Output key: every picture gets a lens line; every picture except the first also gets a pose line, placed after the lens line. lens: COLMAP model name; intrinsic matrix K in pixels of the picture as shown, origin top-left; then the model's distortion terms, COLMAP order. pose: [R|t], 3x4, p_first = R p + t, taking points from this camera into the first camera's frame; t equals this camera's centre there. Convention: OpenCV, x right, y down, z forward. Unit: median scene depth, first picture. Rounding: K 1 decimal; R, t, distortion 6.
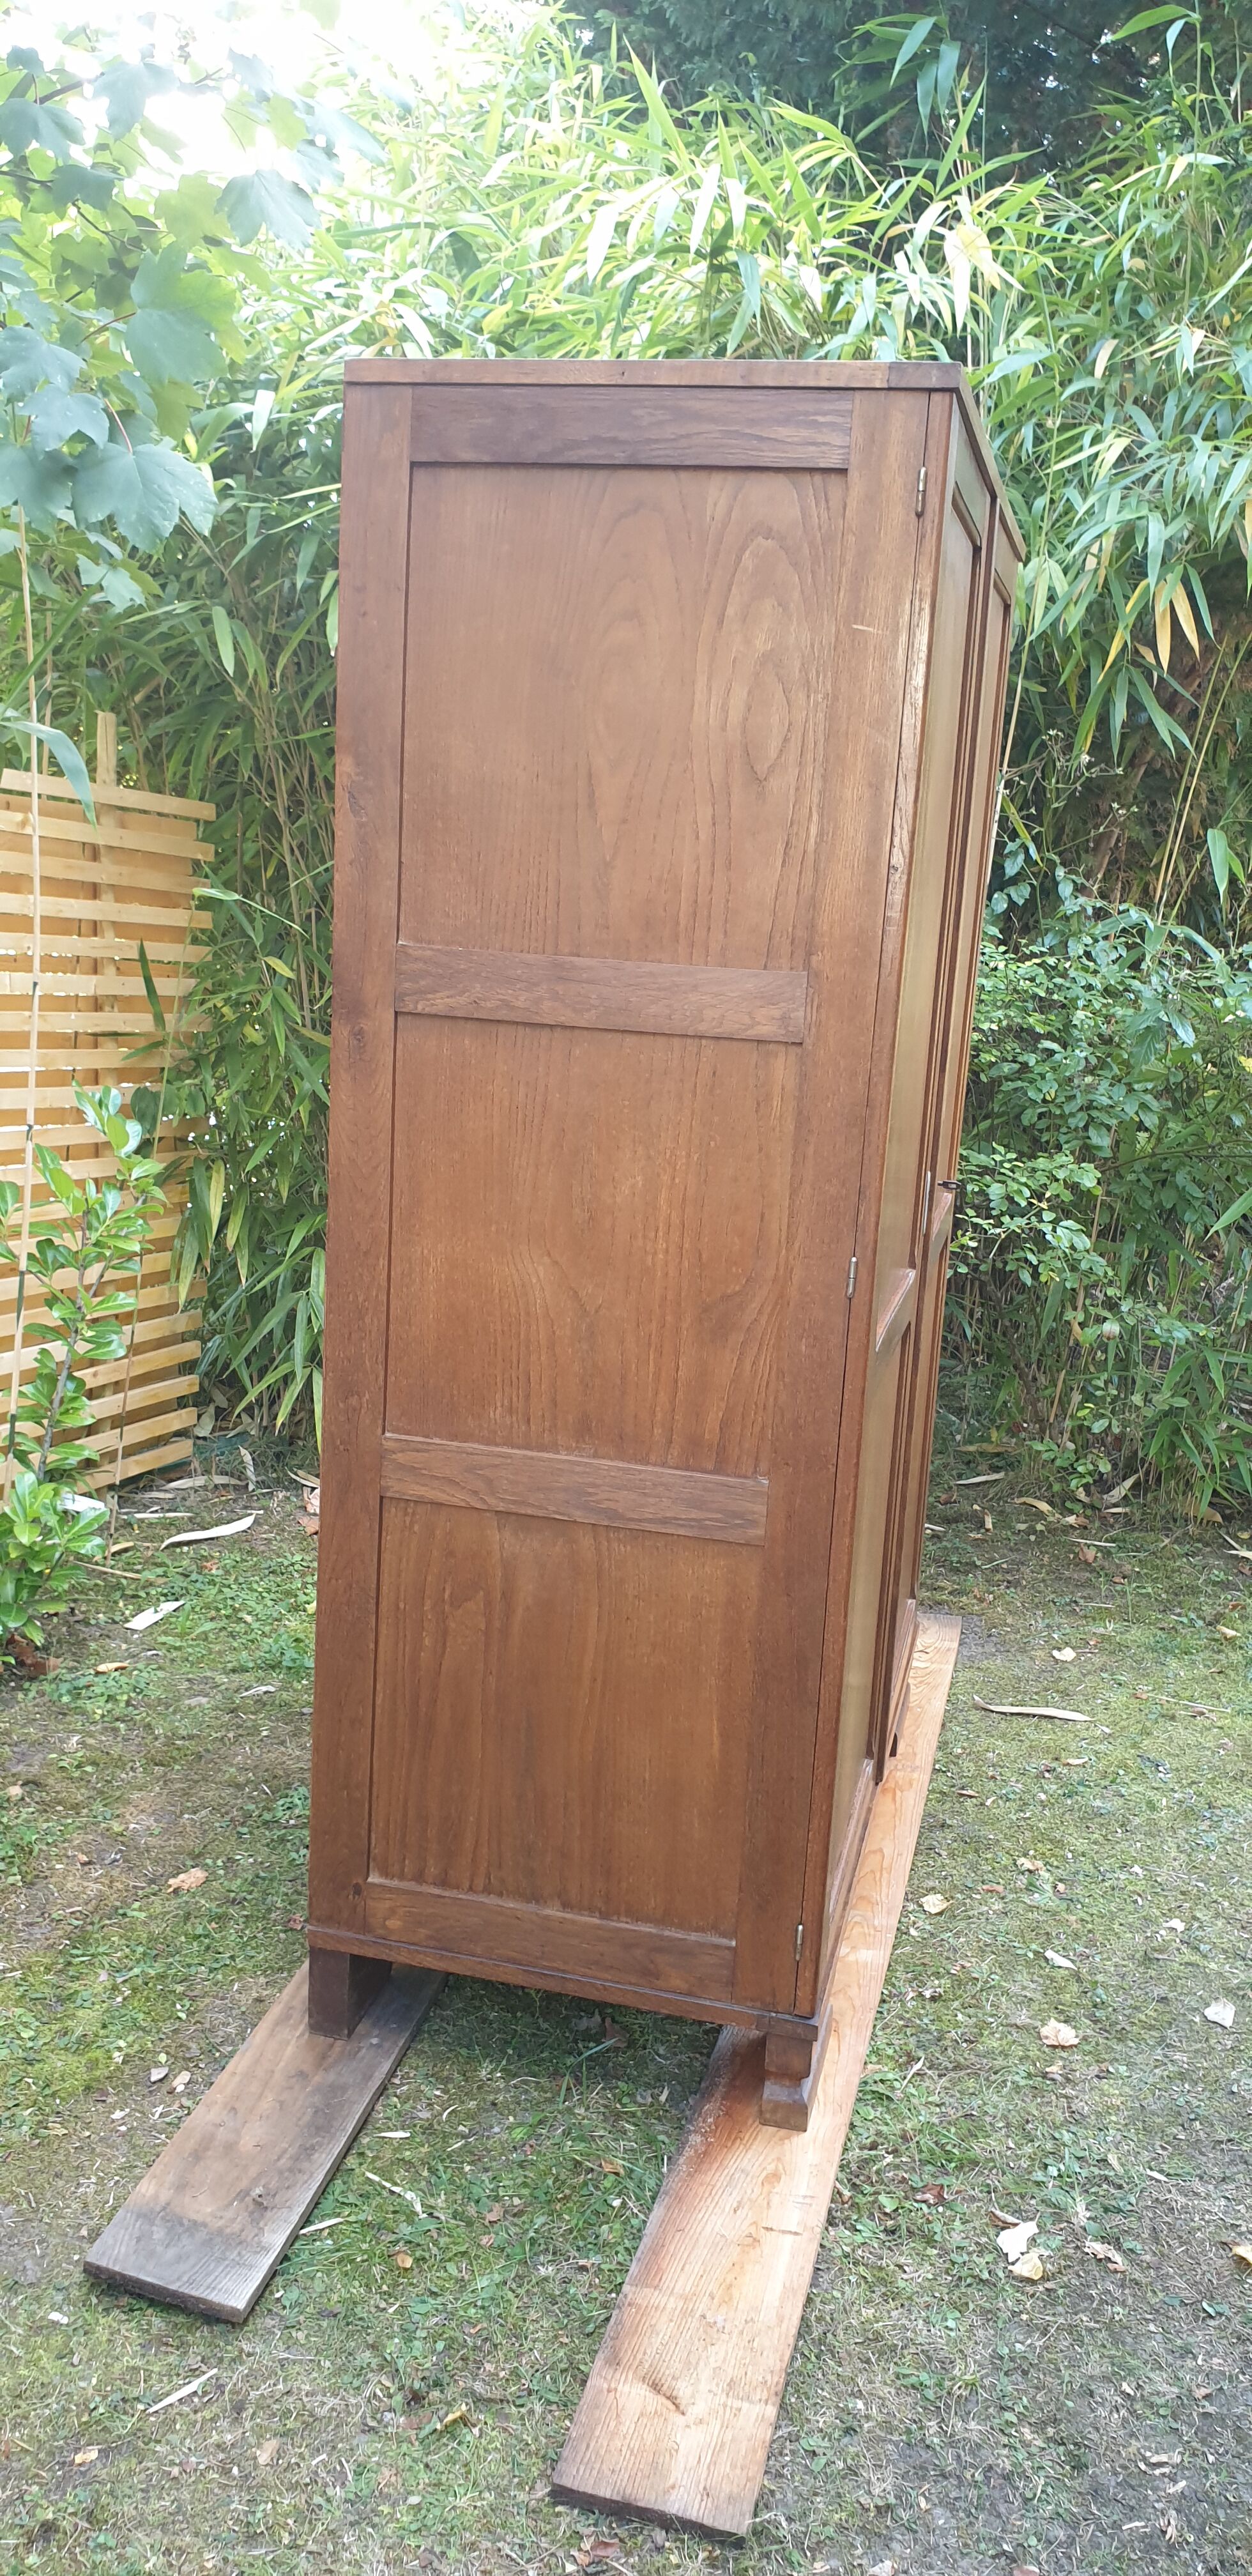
lens RADIAL K [[1998.0, 0, 626.0], [0, 1998.0, 1288.0], [0, 0, 1]] dist [0.044458, -0.004723]
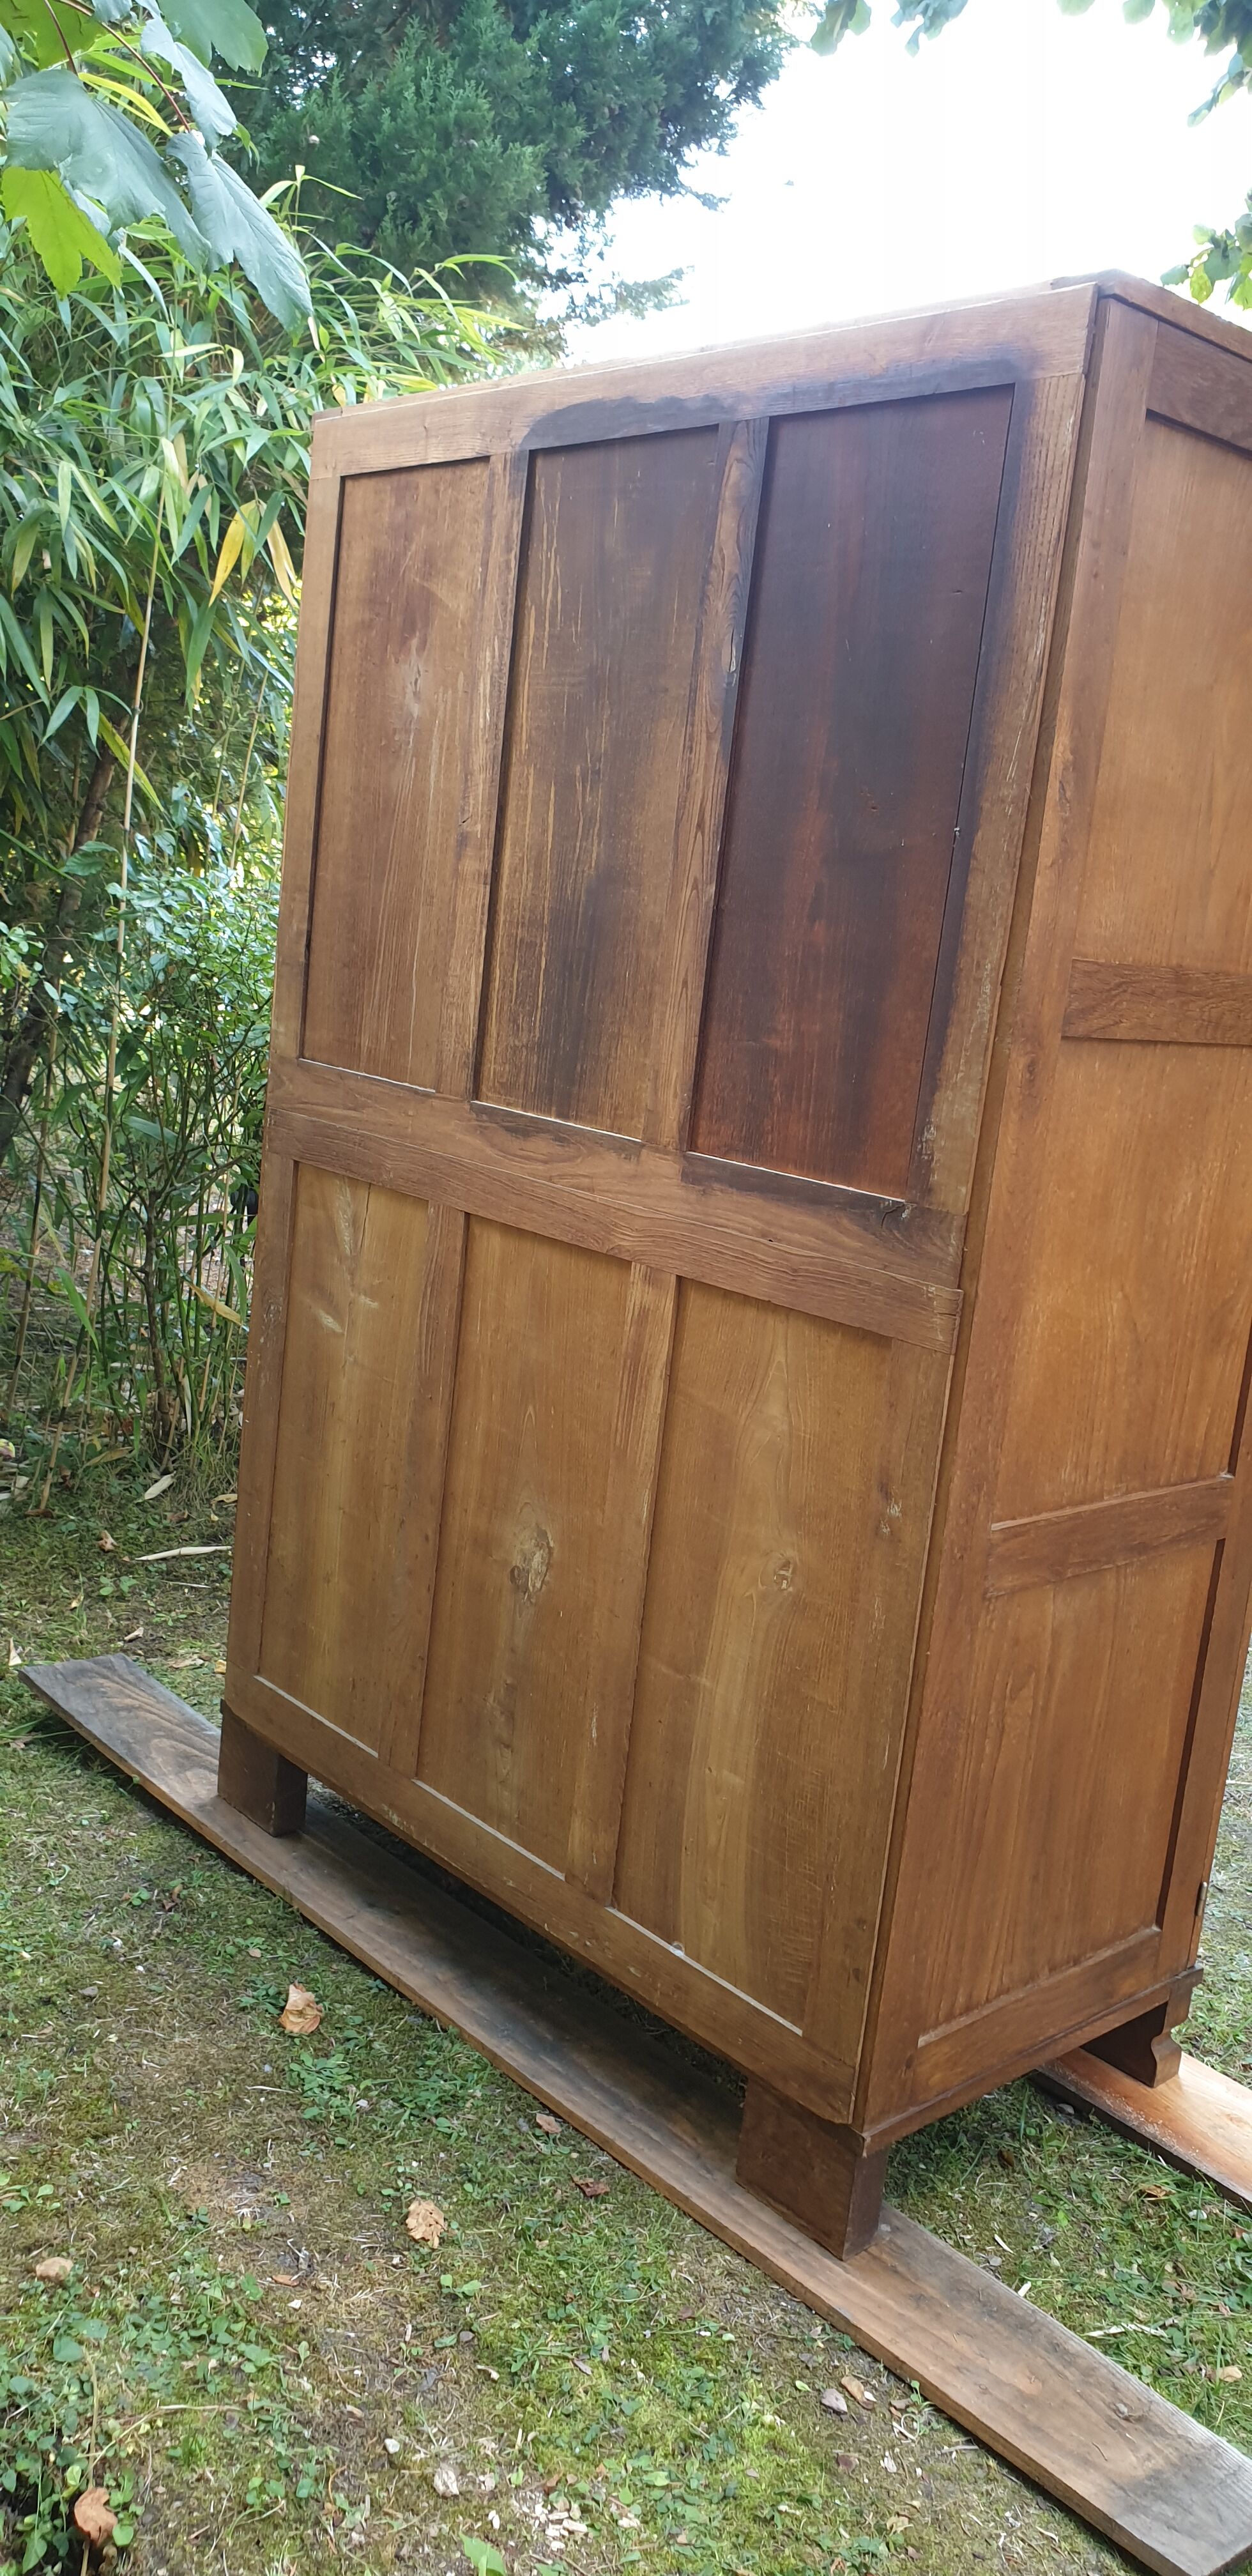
lens RADIAL K [[2017.3, 0, 625.2], [0, 2017.3, 1249.6], [0, 0, 1]] dist [-0.001742, 0.003062]
pose [[0.568982, -0.143670, 0.809703, -0.879558], [0.110305, 0.989056, 0.097982, -0.144535], [-0.814919, 0.033564, 0.578603, 0.617615]]
